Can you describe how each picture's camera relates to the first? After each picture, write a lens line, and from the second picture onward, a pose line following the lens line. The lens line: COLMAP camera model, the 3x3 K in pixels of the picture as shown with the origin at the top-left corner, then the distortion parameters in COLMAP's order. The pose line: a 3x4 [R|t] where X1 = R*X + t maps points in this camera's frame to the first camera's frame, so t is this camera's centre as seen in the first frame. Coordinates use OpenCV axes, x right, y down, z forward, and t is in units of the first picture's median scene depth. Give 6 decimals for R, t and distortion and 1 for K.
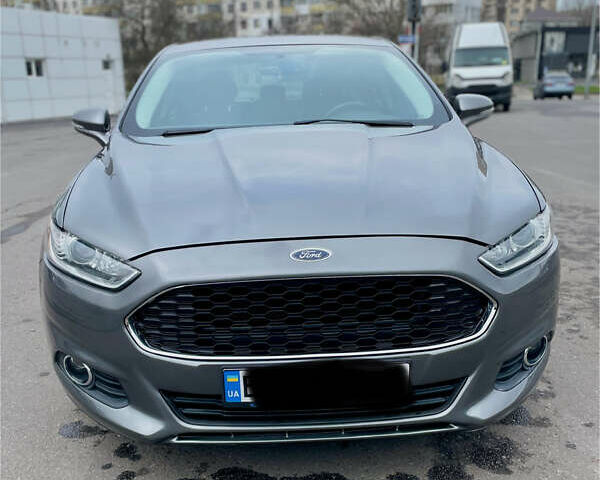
lens RADIAL K [[672.2, 0, 274.7], [0, 672.2, 239.9], [0, 0, 1]] dist [0.038600, -0.028071]
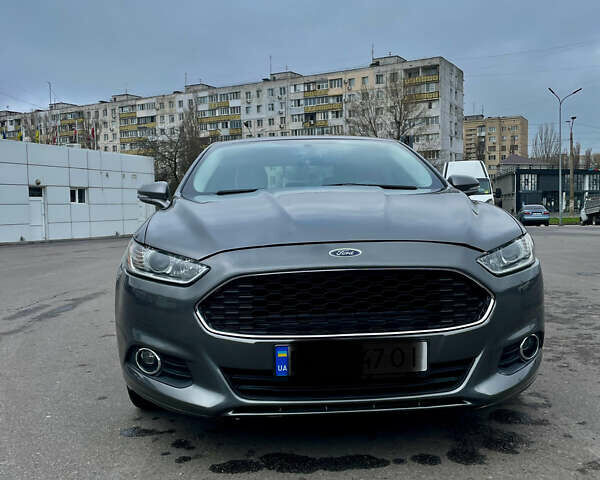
lens RADIAL K [[672.2, 0, 274.7], [0, 672.2, 239.9], [0, 0, 1]] dist [0.038600, -0.028071]
pose [[0.999858, 0.012657, 0.011135, -0.081629], [-0.009204, 0.963259, -0.268417, 0.293251], [-0.014123, 0.268276, 0.963238, -0.199209]]
